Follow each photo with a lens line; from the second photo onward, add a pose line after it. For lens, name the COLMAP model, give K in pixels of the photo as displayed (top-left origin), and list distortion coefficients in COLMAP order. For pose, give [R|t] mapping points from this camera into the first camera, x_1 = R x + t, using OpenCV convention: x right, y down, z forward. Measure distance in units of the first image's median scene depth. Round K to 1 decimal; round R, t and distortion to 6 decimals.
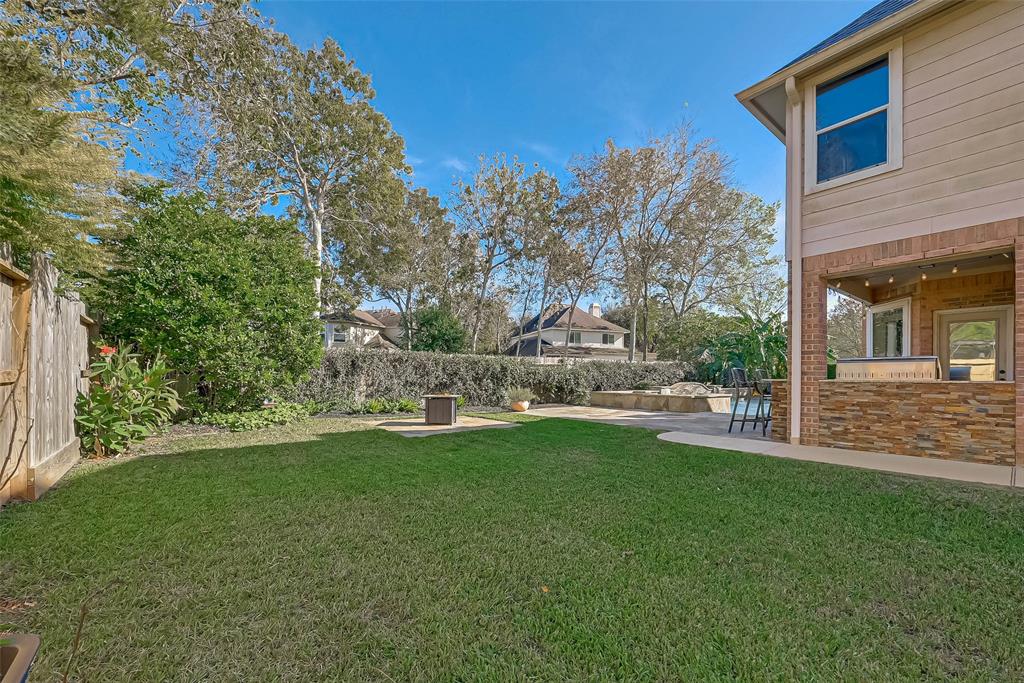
lens RADIAL K [[420.5, 0, 506.7], [0, 420.5, 373.4], [0, 0, 1]] dist [0.003578, -0.000219]
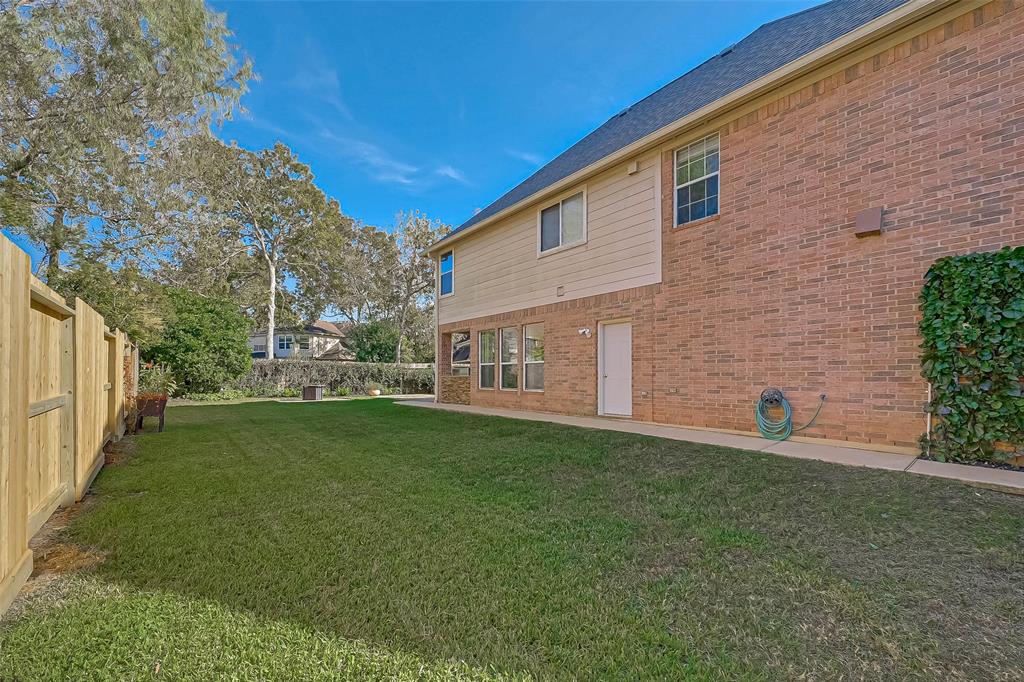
lens RADIAL K [[420.5, 0, 503.7], [0, 420.5, 374.6], [0, 0, 1]] dist [0.003578, -0.000219]
pose [[0.999967, -0.002836, 0.007635, 0.724009], [0.002837, 0.999996, -0.000088, 0.005365], [-0.007635, 0.000110, 0.999971, -0.958207]]
